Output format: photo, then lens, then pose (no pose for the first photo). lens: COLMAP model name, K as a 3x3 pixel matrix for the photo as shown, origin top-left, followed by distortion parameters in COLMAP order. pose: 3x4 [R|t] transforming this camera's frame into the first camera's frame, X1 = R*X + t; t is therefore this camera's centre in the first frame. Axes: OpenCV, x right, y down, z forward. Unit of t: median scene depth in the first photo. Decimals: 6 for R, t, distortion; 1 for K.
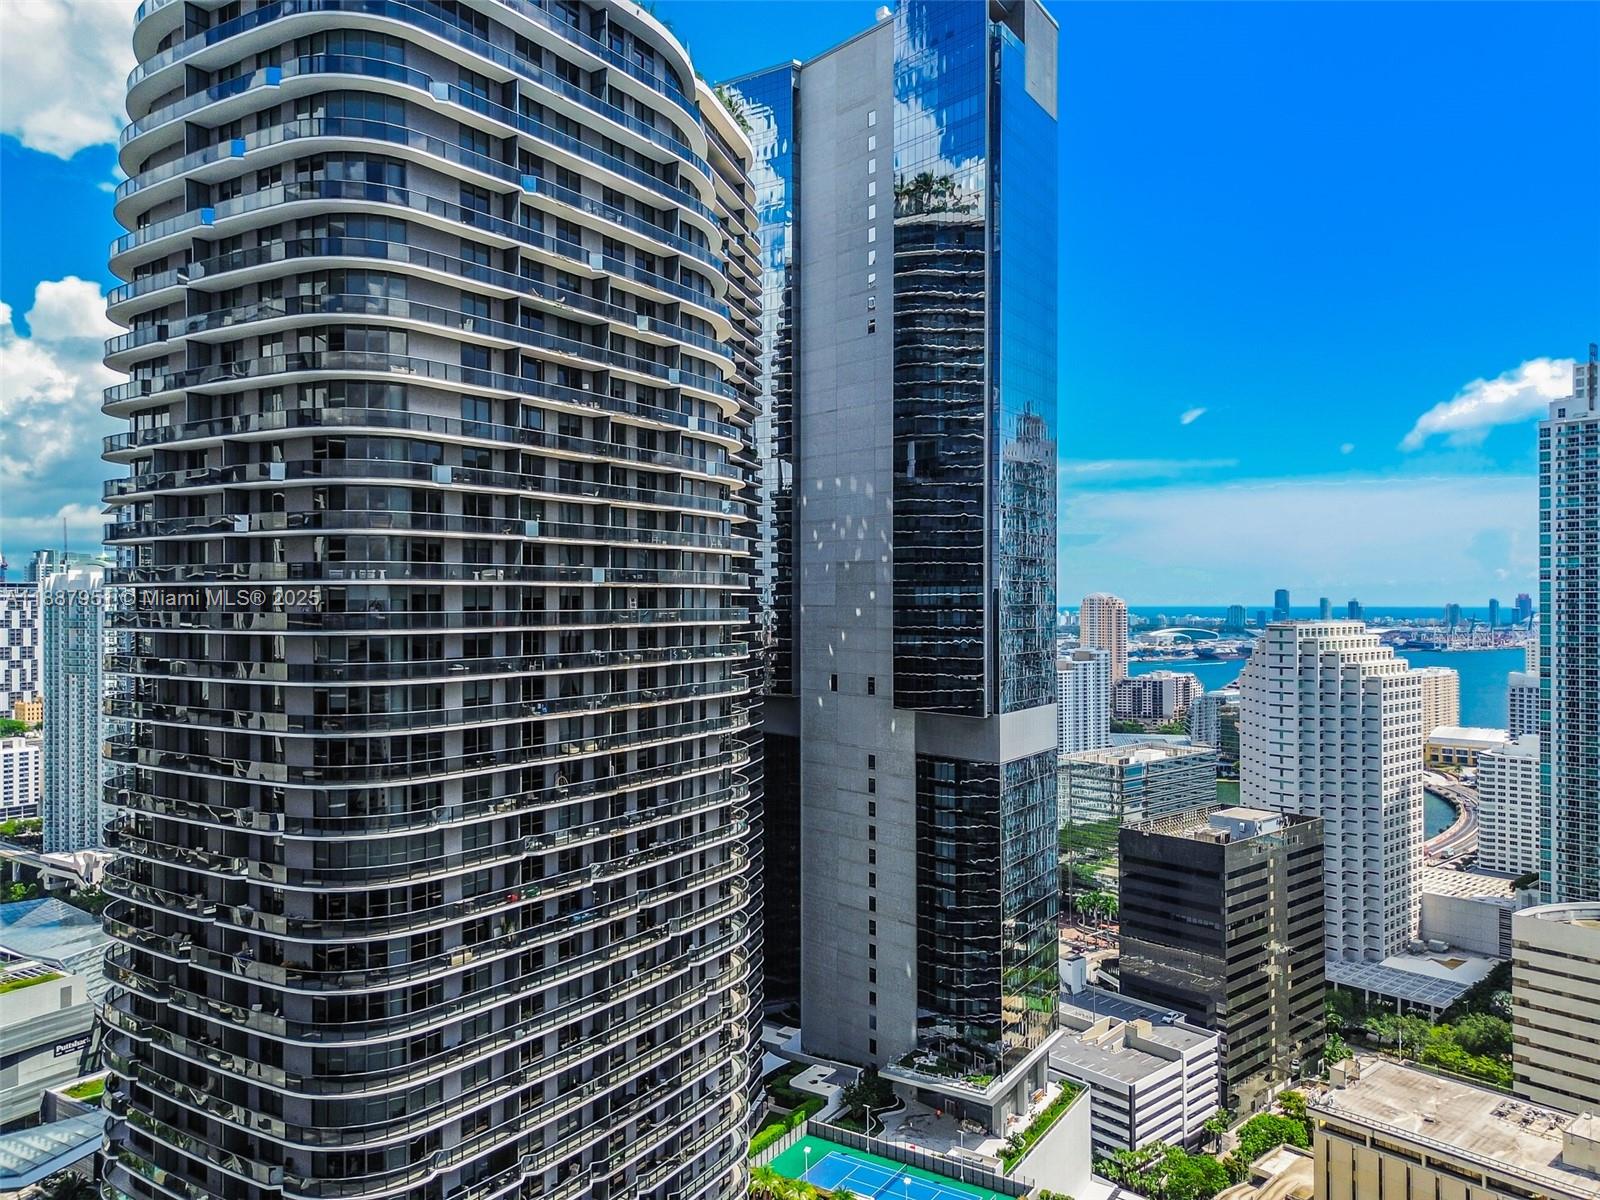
lens RADIAL K [[1146.9, 0, 798.0], [0, 1146.9, 599.3], [0, 0, 1]] dist [0.042431, -0.045117]
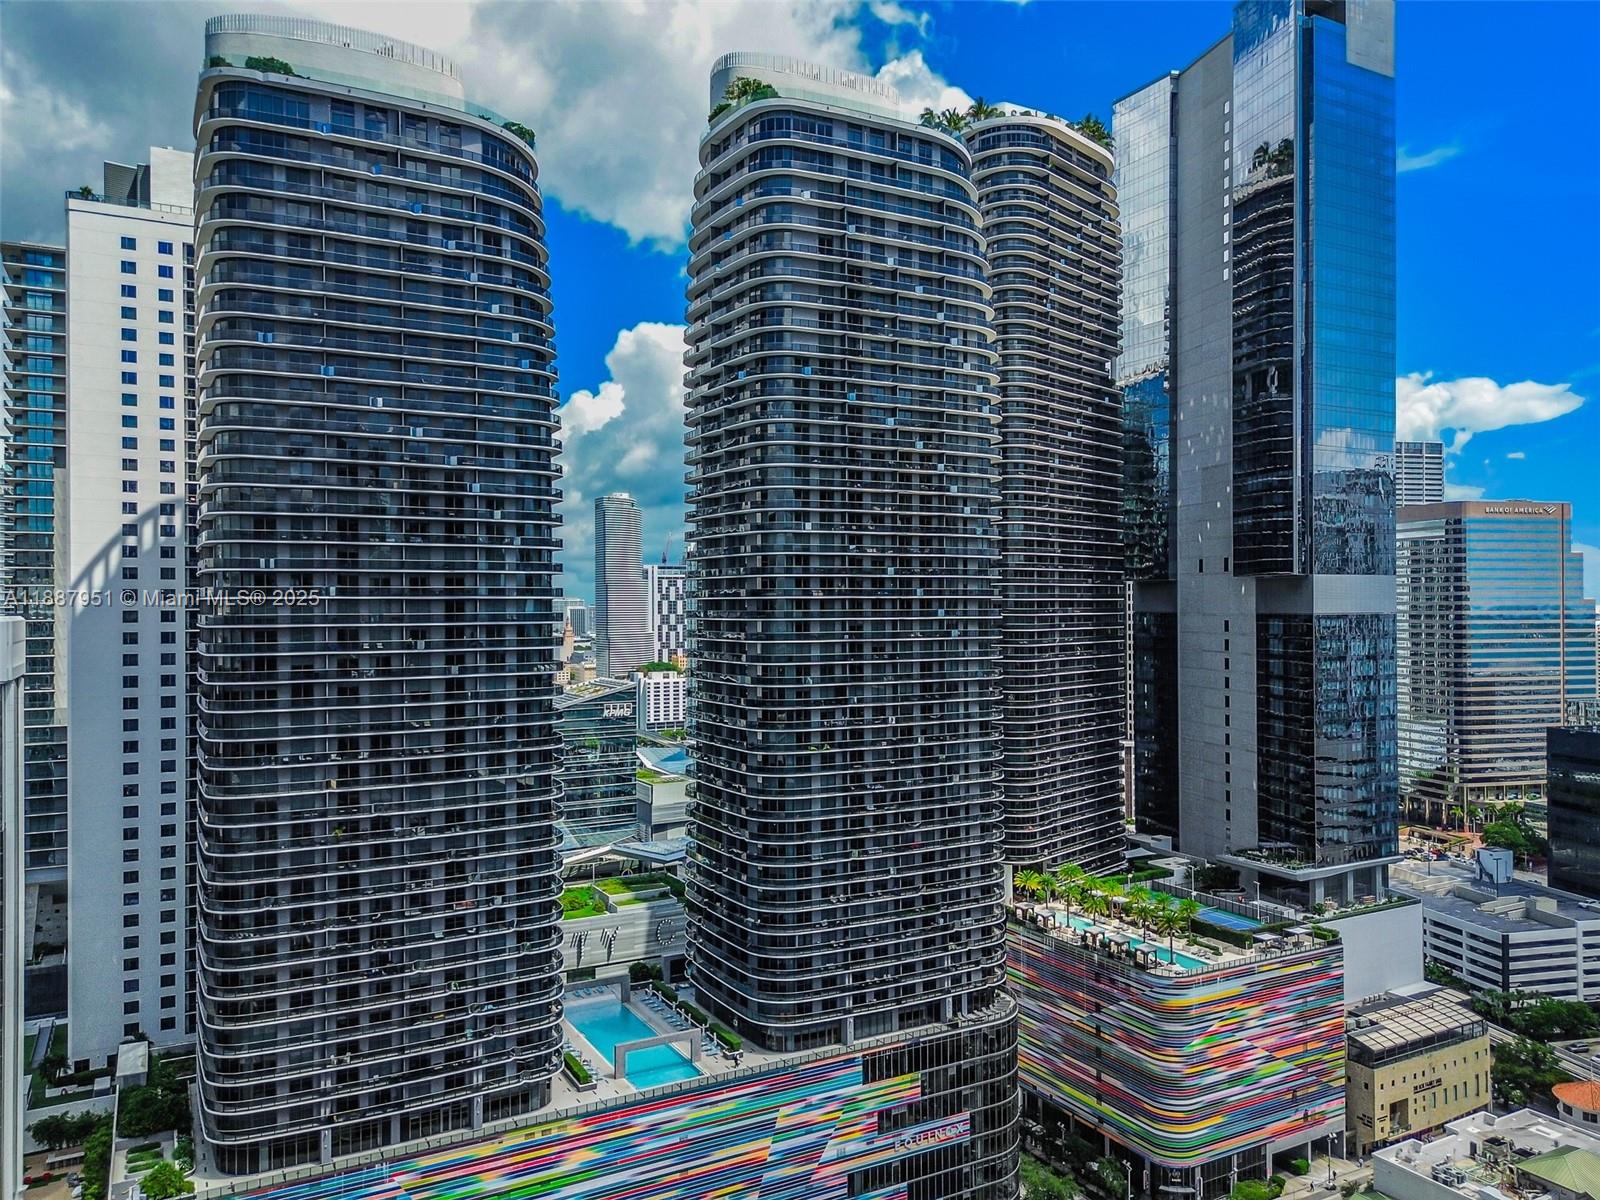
lens RADIAL K [[1146.9, 0, 793.2], [0, 1146.9, 601.4], [0, 0, 1]] dist [0.042431, -0.045117]
pose [[0.880853, -0.004030, -0.473373, 0.561039], [0.003700, 0.999992, -0.001629, 0.268093], [0.473376, -0.000317, 0.880861, -0.749528]]
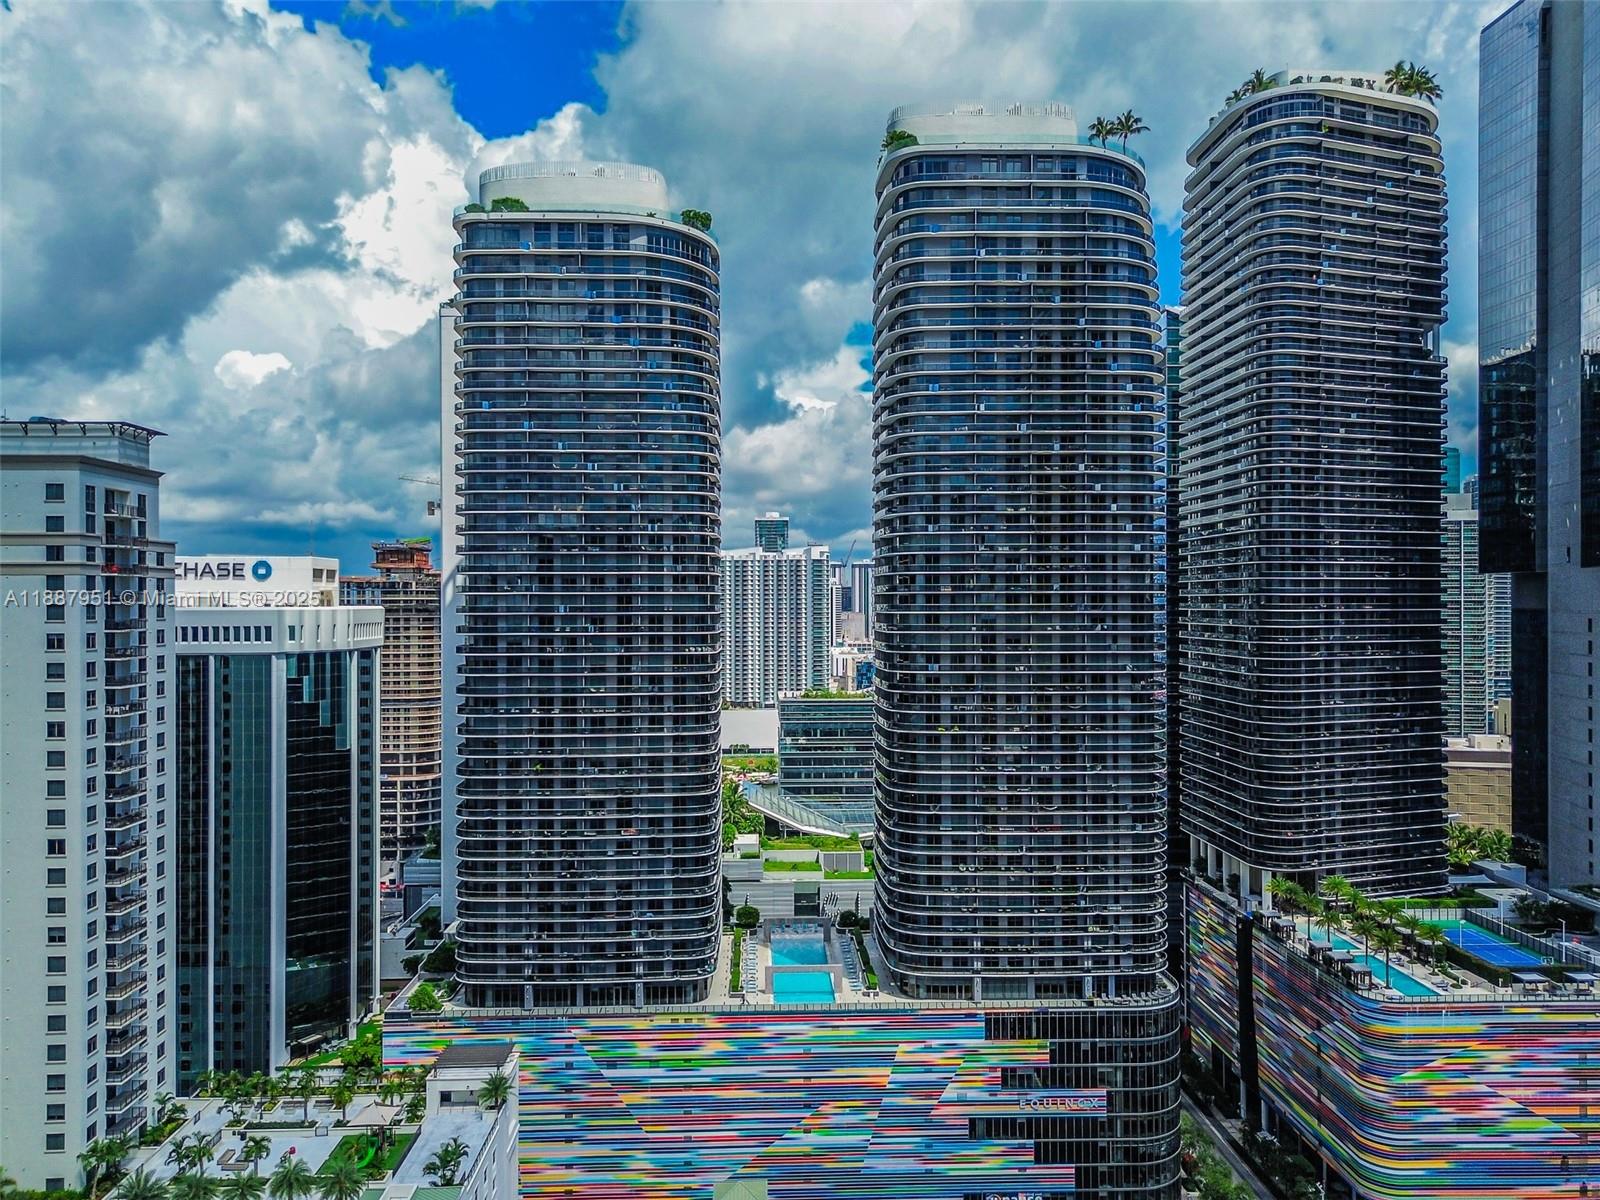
lens RADIAL K [[1146.9, 0, 793.9], [0, 1146.9, 599.7], [0, 0, 1]] dist [0.042431, -0.045117]
pose [[0.571698, 0.000181, -0.820464, 1.209786], [0.001893, 0.999997, 0.001541, 0.267708], [0.820462, -0.002434, 0.571695, -0.504566]]
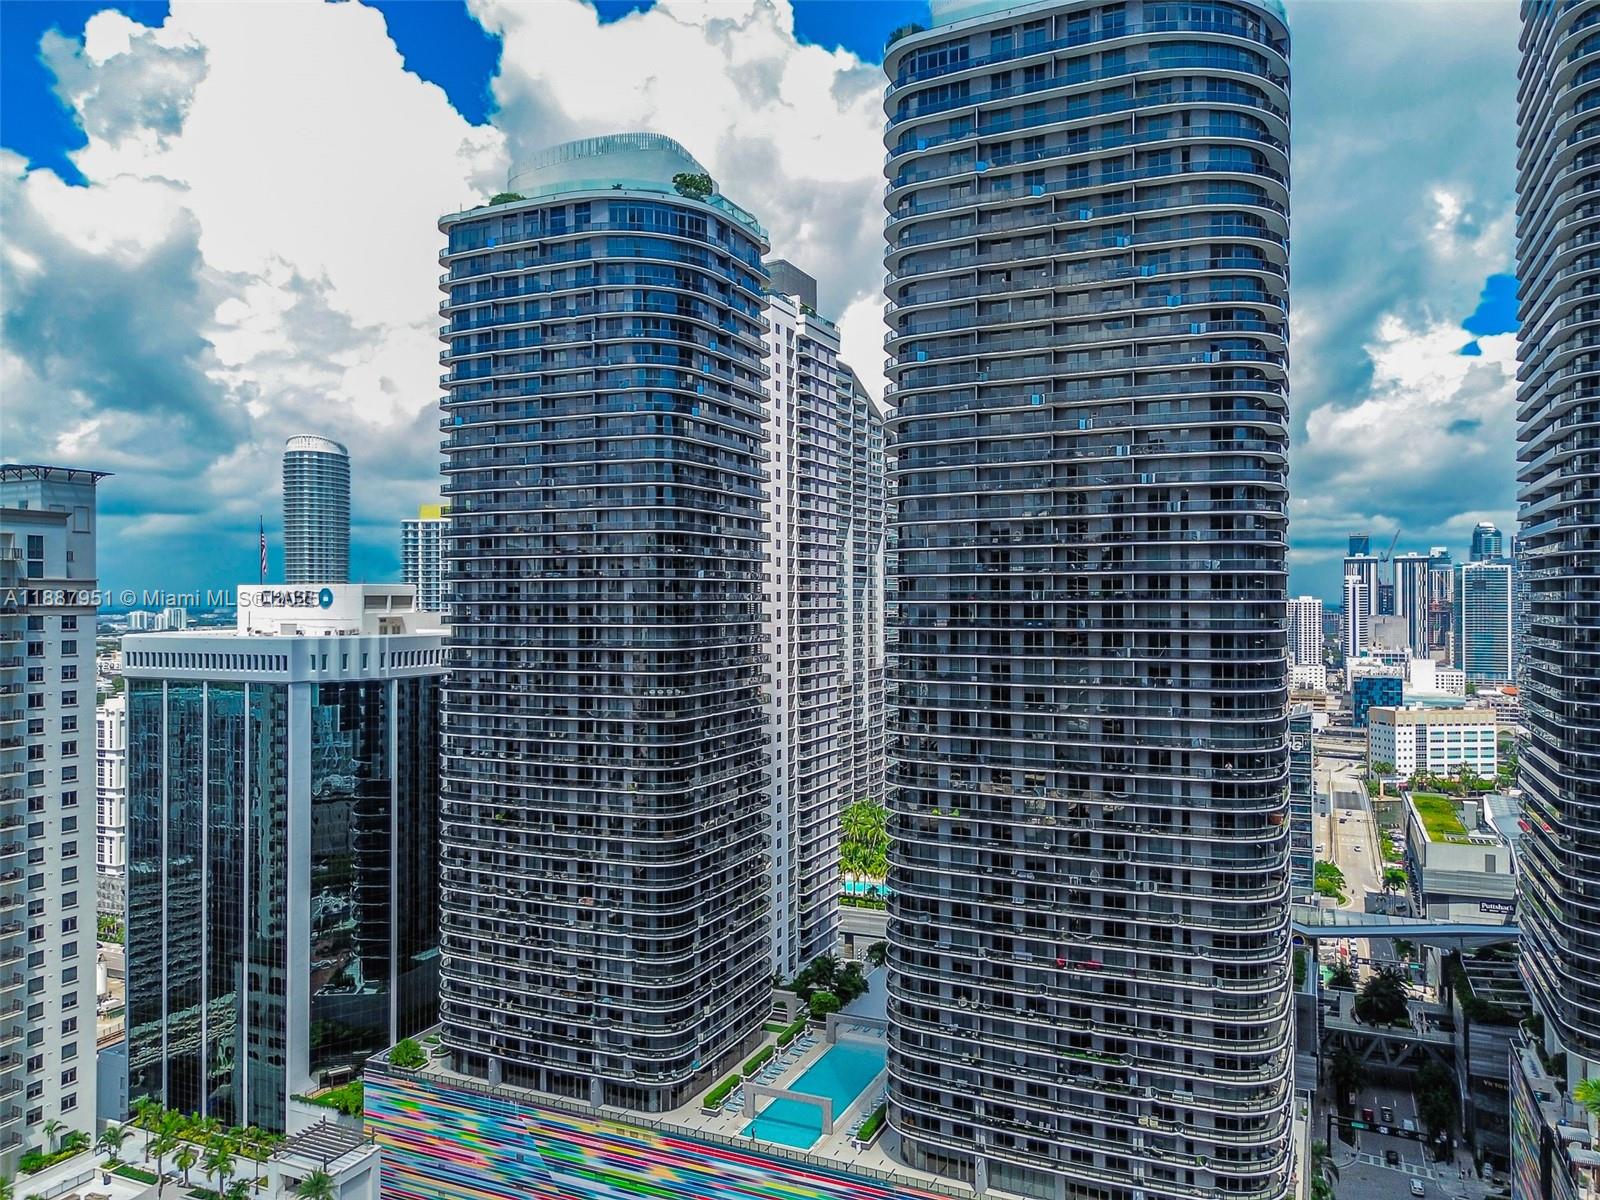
lens RADIAL K [[1146.9, 0, 789.5], [0, 1146.9, 597.5], [0, 0, 1]] dist [0.042431, -0.045117]
pose [[0.139188, 0.000429, -0.990266, 1.169040], [0.002861, 0.999996, 0.000835, 0.216861], [0.990262, -0.002950, 0.139186, 0.429841]]
